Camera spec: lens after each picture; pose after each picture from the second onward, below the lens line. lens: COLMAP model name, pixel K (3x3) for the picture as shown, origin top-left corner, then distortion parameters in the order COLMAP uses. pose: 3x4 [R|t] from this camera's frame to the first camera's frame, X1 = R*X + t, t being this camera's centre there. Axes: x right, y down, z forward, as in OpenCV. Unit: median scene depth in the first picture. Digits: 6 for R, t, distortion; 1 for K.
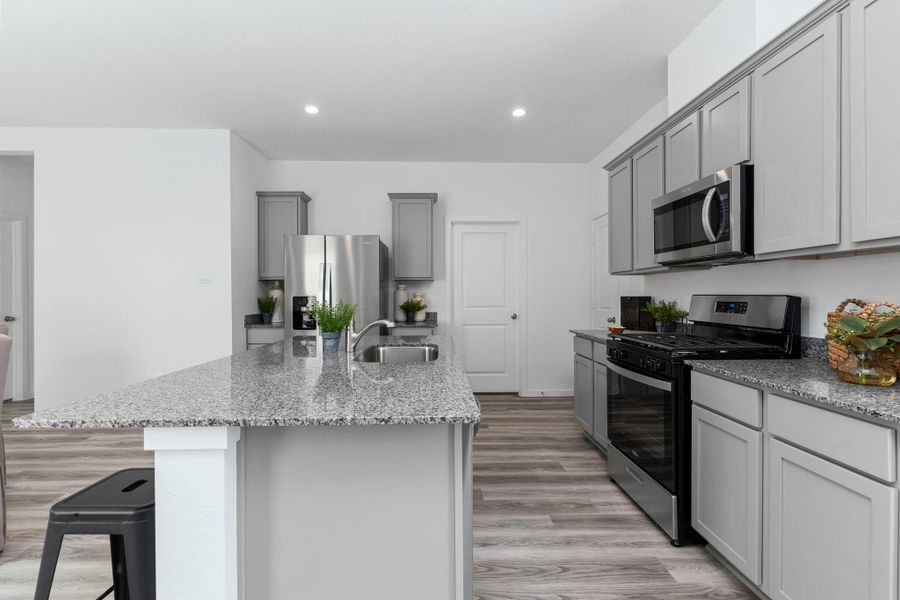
lens RADIAL K [[425.7, 0, 450.8], [0, 425.7, 297.8], [0, 0, 1]] dist [0.003875, -0.002399]
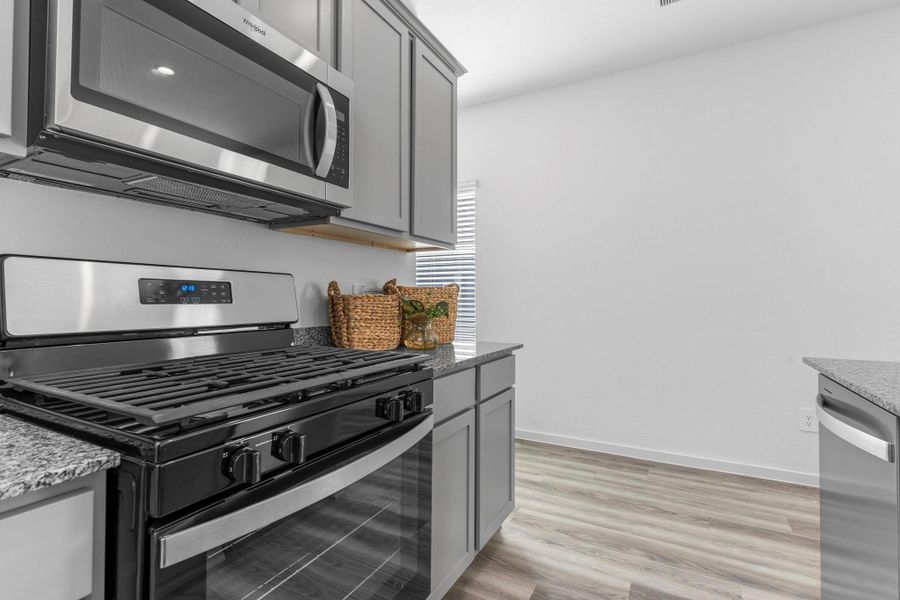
lens RADIAL K [[433.7, 0, 449.2], [0, 433.7, 290.9], [0, 0, 1]] dist [-0.000430, -0.002738]
pose [[-0.855509, 0.008796, 0.517713, 0.098328], [0.002956, 0.999922, -0.012105, 0.018445], [-0.517780, -0.008826, -0.855468, 0.849929]]
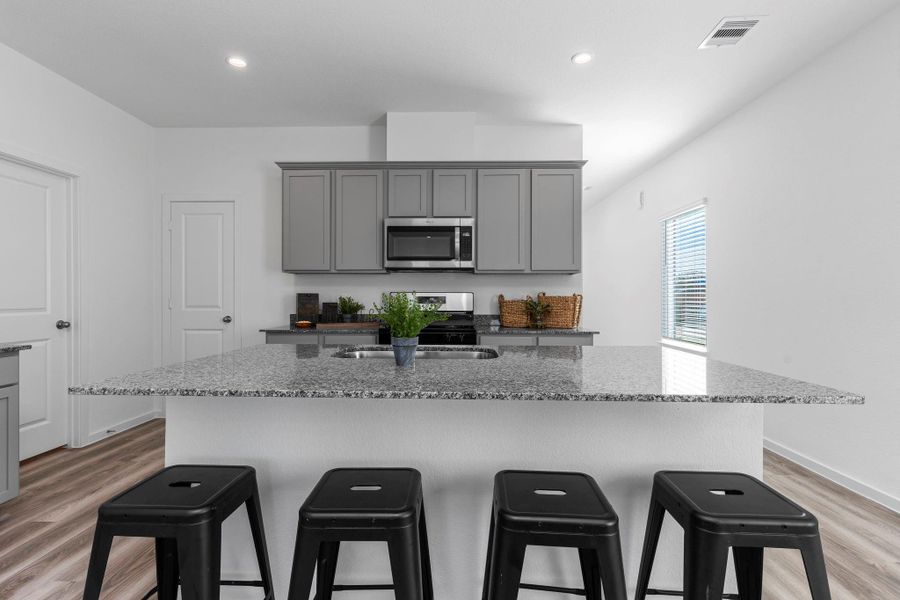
lens RADIAL K [[425.7, 0, 447.2], [0, 425.7, 299.3], [0, 0, 1]] dist [0.003875, -0.002399]
pose [[0.066346, -0.001613, 0.997795, -0.618346], [0.003667, 0.999992, 0.001373, 0.011431], [-0.997790, 0.003567, 0.066351, 0.559900]]
